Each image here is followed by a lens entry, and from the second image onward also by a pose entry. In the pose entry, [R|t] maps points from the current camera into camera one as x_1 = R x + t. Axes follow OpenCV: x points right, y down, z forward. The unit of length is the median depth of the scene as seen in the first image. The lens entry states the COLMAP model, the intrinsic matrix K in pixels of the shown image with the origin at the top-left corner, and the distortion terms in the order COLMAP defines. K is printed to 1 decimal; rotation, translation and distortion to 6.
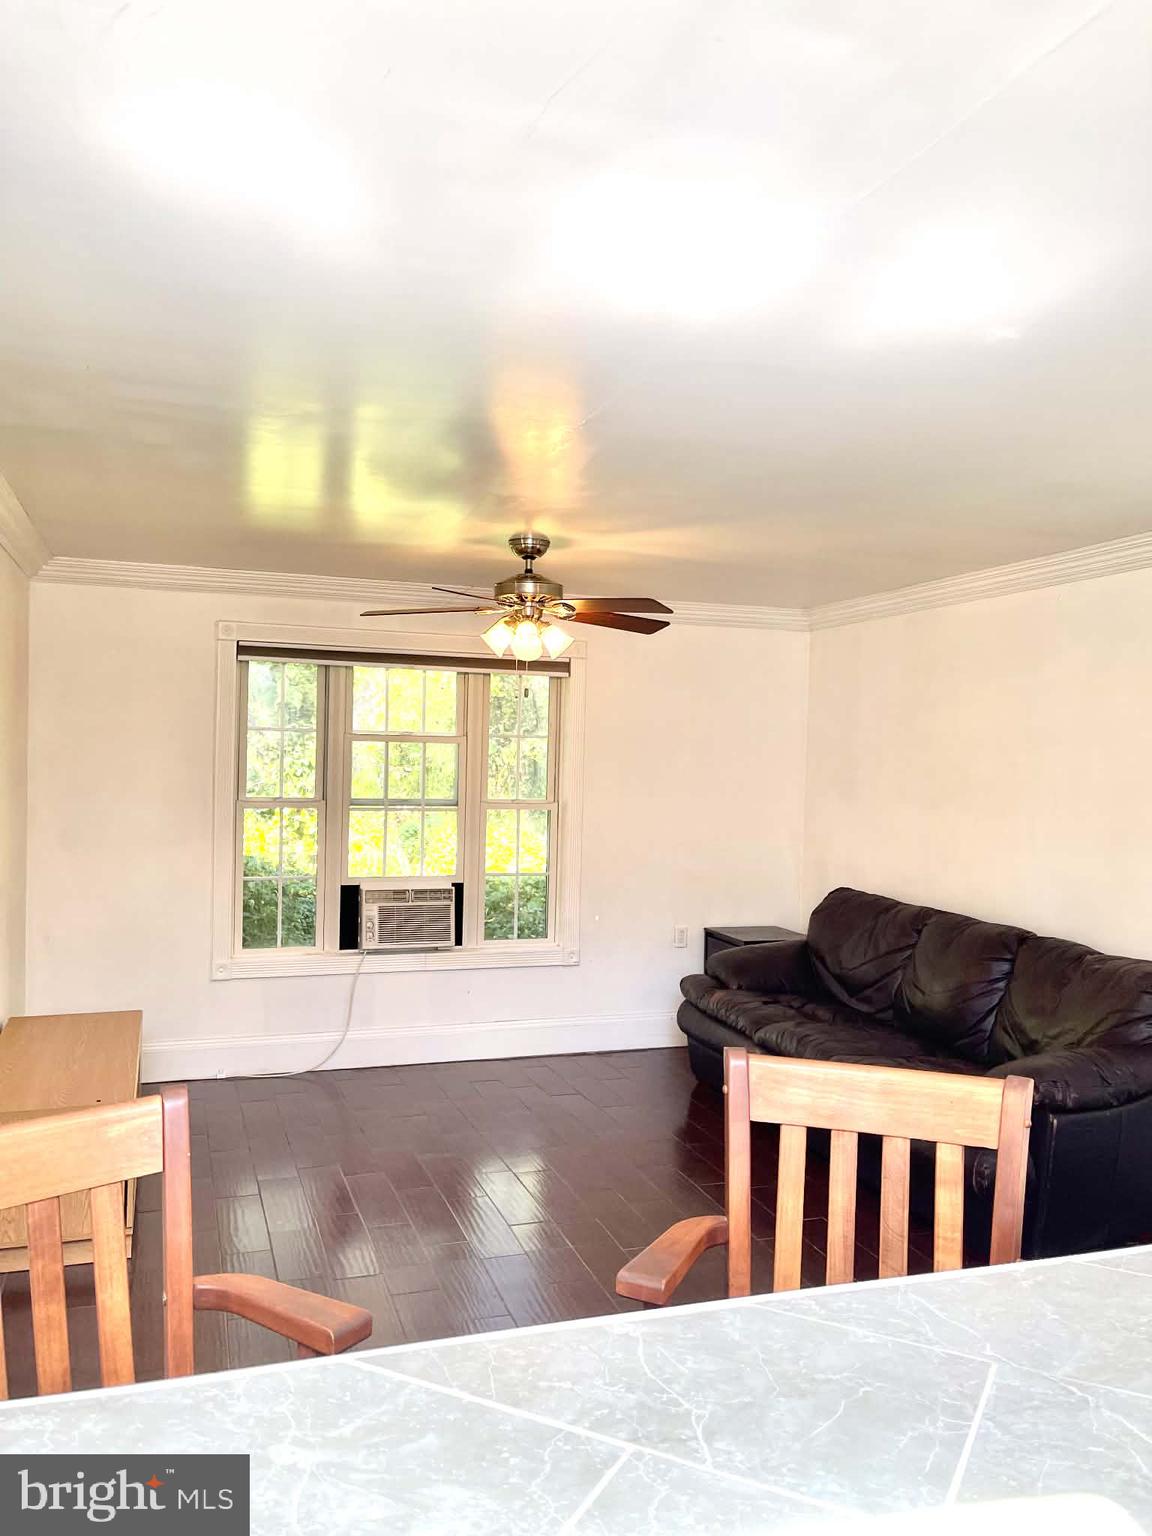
lens RADIAL K [[1159.1, 0, 575.5], [0, 1159.1, 787.3], [0, 0, 1]] dist [0.070790, -0.165469]
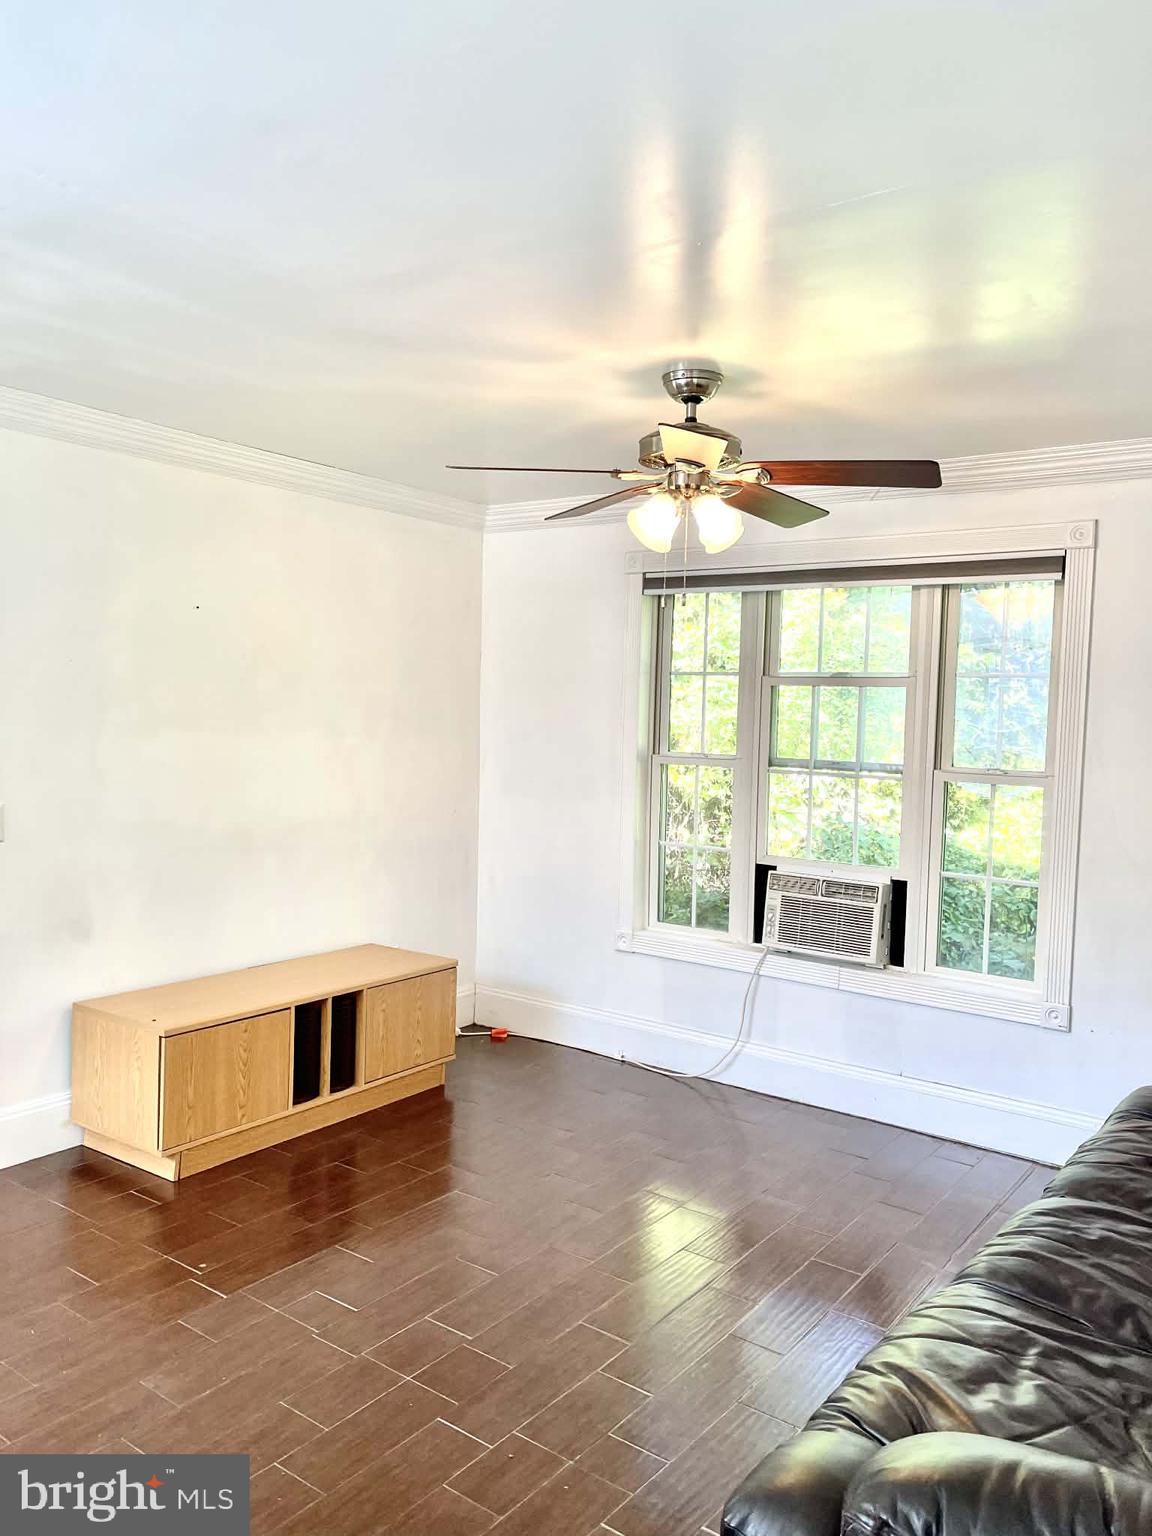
lens RADIAL K [[1159.1, 0, 575.5], [0, 1159.1, 787.3], [0, 0, 1]] dist [0.070790, -0.165469]
pose [[0.560703, 0.050782, -0.826458, 0.396251], [-0.038758, 0.998633, 0.035066, 0.007509], [0.827109, 0.012370, 0.561905, 0.439763]]
